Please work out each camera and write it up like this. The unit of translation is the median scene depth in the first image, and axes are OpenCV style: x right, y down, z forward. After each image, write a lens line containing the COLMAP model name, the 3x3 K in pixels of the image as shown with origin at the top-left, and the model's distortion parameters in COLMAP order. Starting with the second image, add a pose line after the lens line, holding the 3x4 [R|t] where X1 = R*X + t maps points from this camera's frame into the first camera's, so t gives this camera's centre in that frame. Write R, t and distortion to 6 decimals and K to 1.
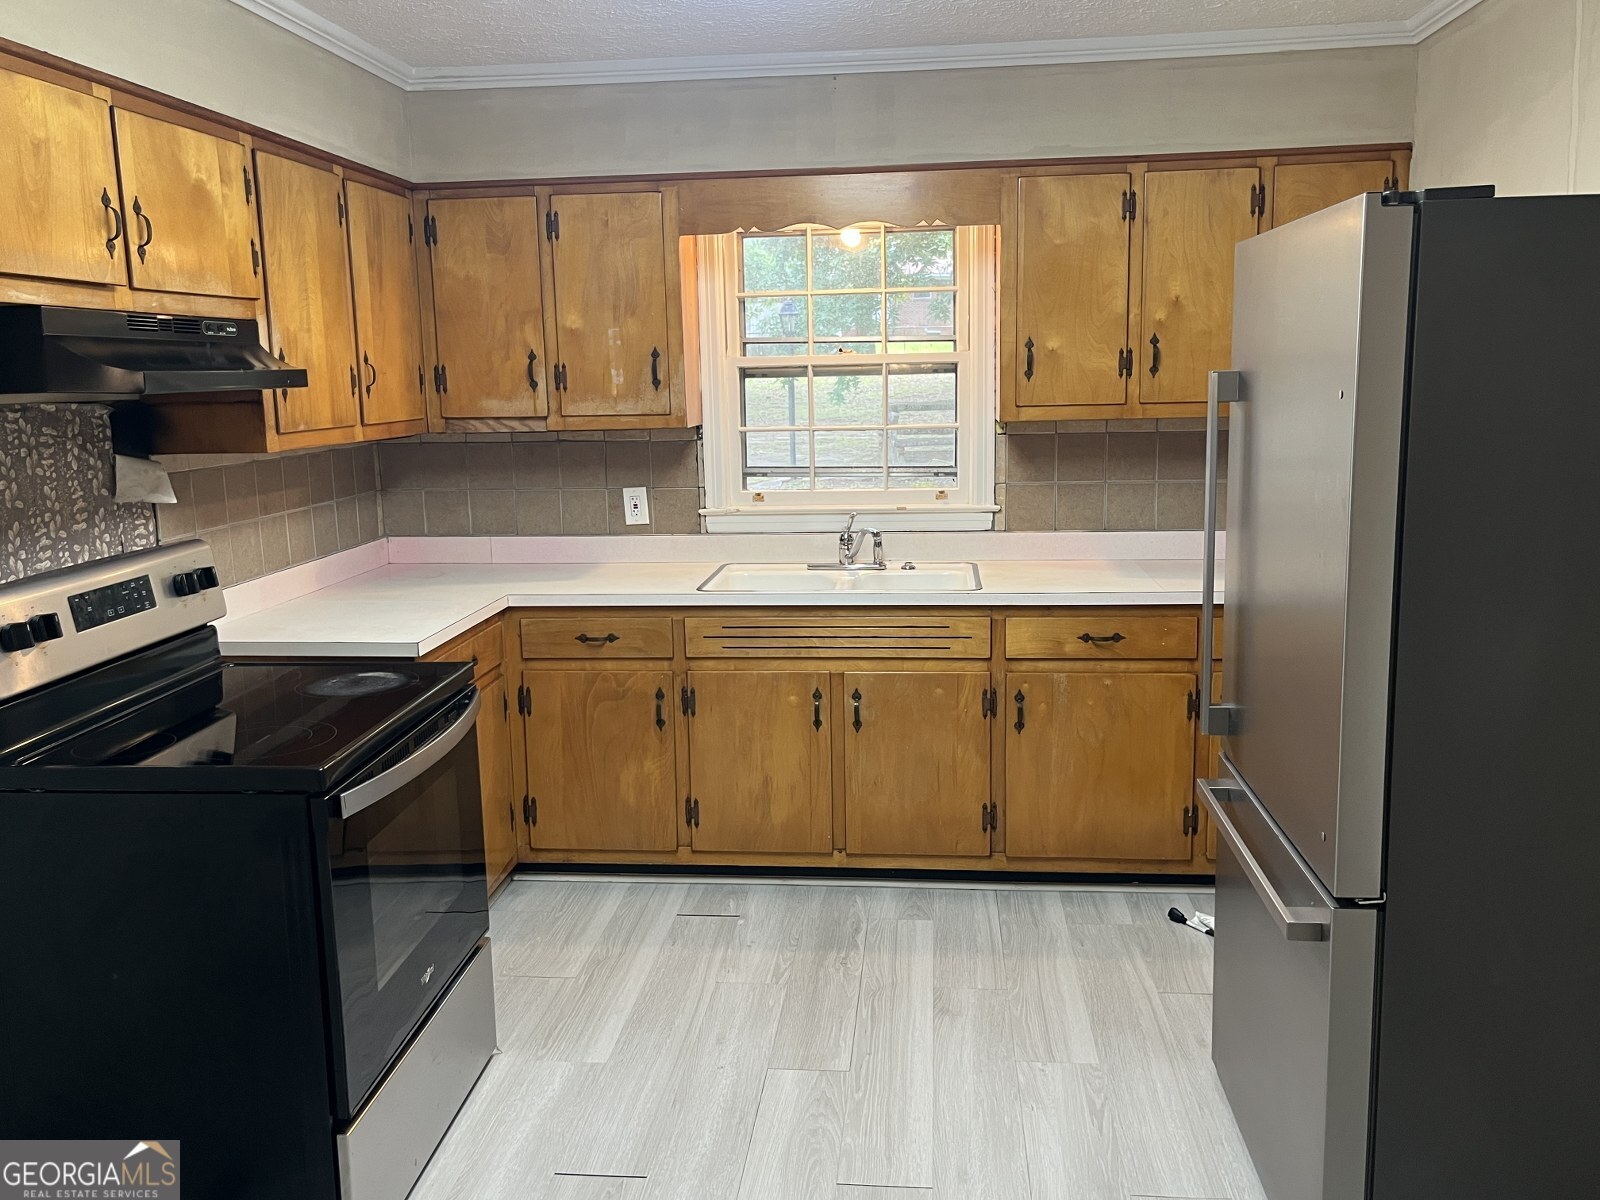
lens RADIAL K [[1297.3, 0, 800.3], [0, 1297.3, 574.2], [0, 0, 1]] dist [0.083751, -0.104528]
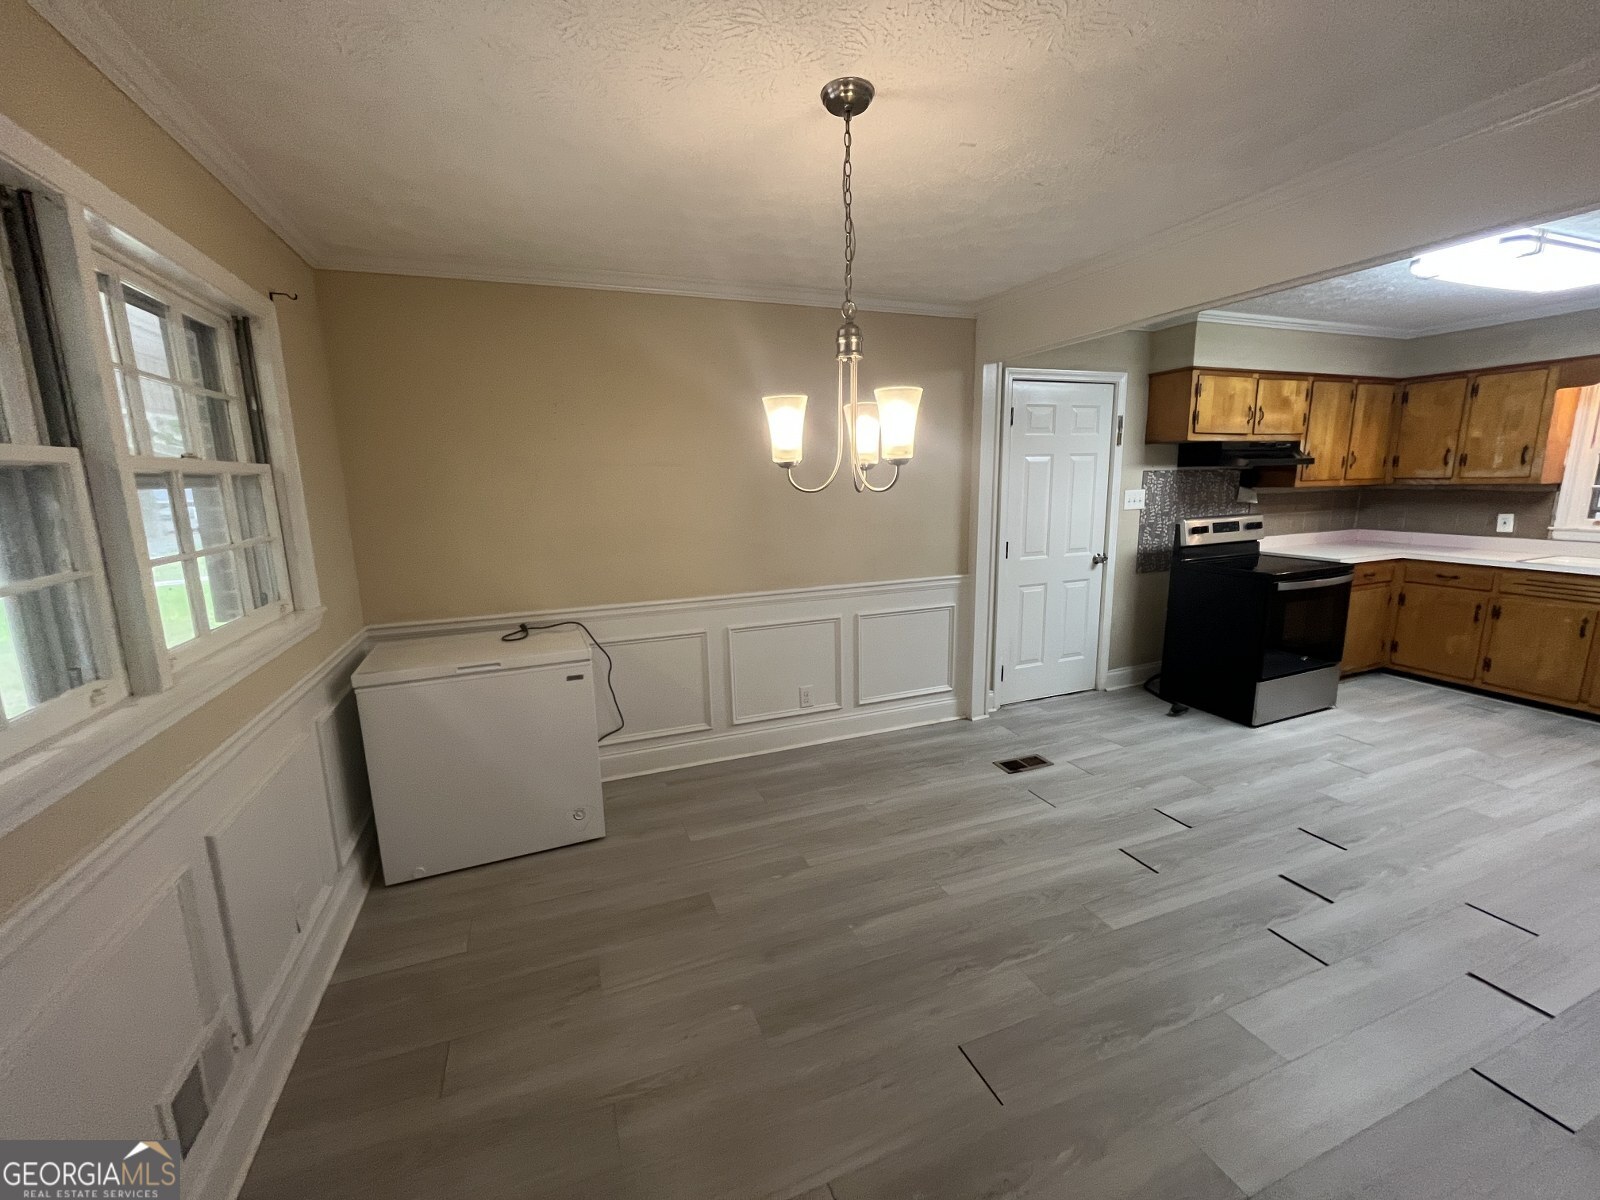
lens RADIAL K [[649.1, 0, 796.6], [0, 649.1, 596.4], [0, 0, 1]] dist [-0.000244, 0.000149]
pose [[0.446862, 0.175666, -0.877186, 0.349937], [-0.129305, 0.982918, 0.130968, 0.085887], [0.885209, 0.054900, 0.461943, -0.541194]]
